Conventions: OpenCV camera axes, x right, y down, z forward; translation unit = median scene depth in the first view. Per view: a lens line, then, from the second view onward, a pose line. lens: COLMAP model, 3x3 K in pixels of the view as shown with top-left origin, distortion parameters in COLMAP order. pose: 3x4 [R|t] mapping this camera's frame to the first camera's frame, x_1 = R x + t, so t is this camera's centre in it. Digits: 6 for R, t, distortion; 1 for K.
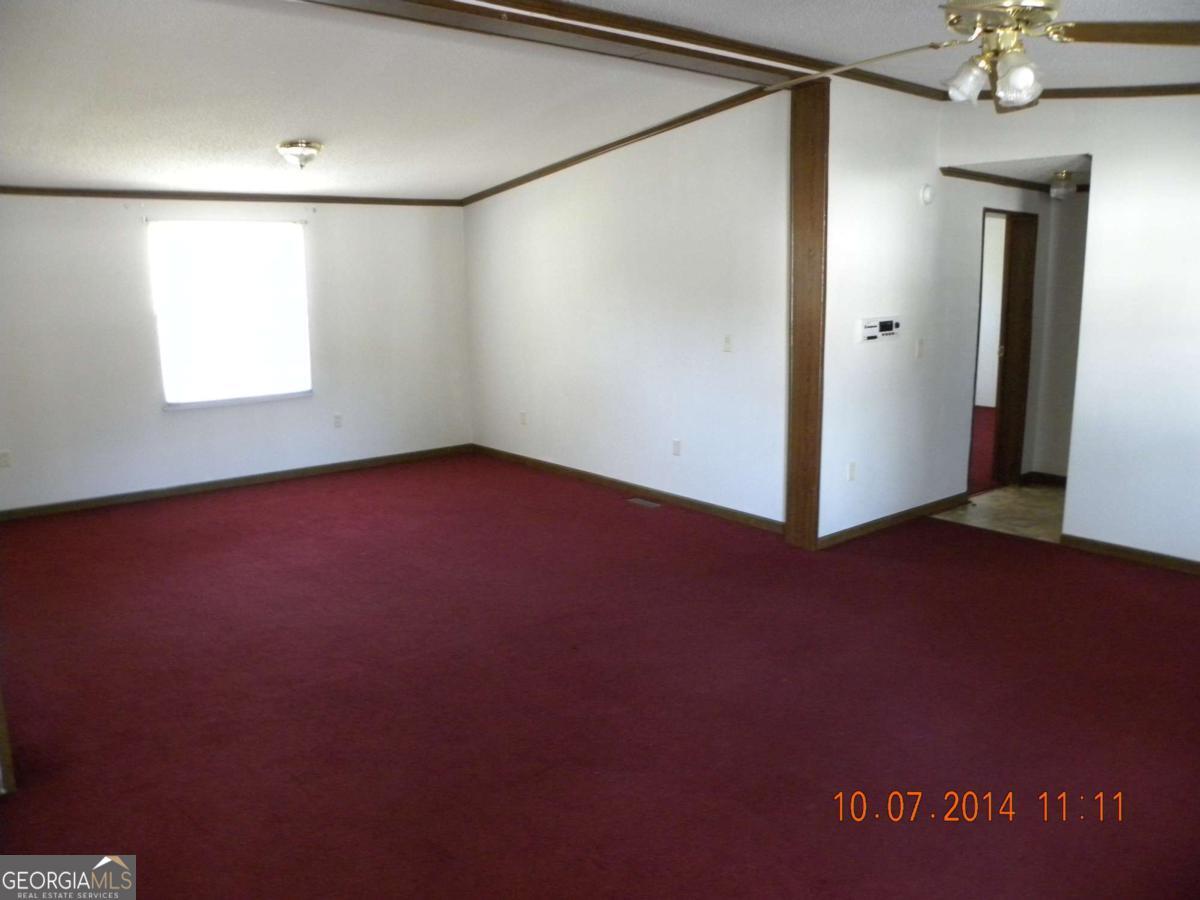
lens RADIAL K [[904.4, 0, 602.1], [0, 904.4, 451.6], [0, 0, 1]] dist [-0.126795, 0.013505]
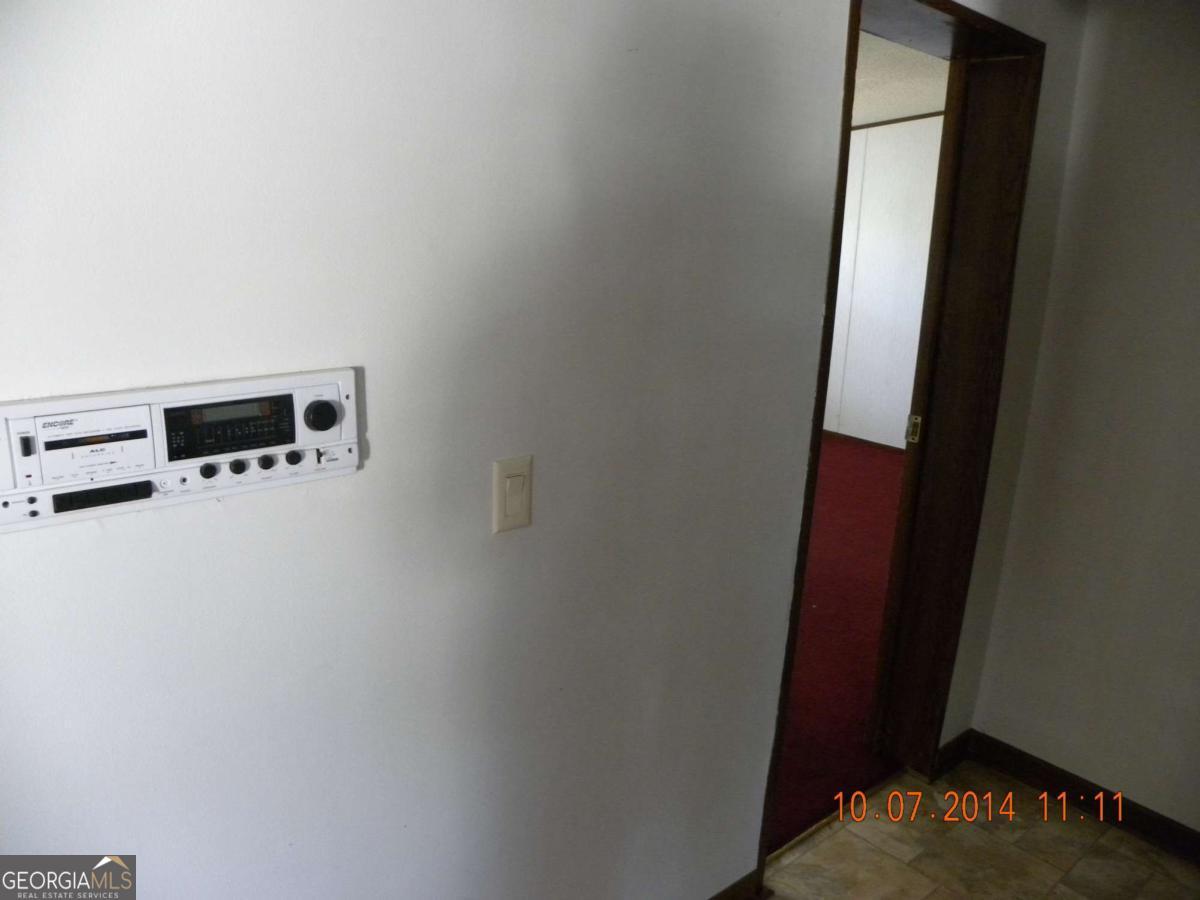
lens RADIAL K [[904.4, 0, 597.5], [0, 904.4, 448.3], [0, 0, 1]] dist [-0.126795, 0.013505]
pose [[0.997843, 0.046427, 0.046411, 0.384874], [-0.048487, 0.997842, 0.044281, -0.146981], [-0.044255, -0.046436, 0.997940, 0.803936]]
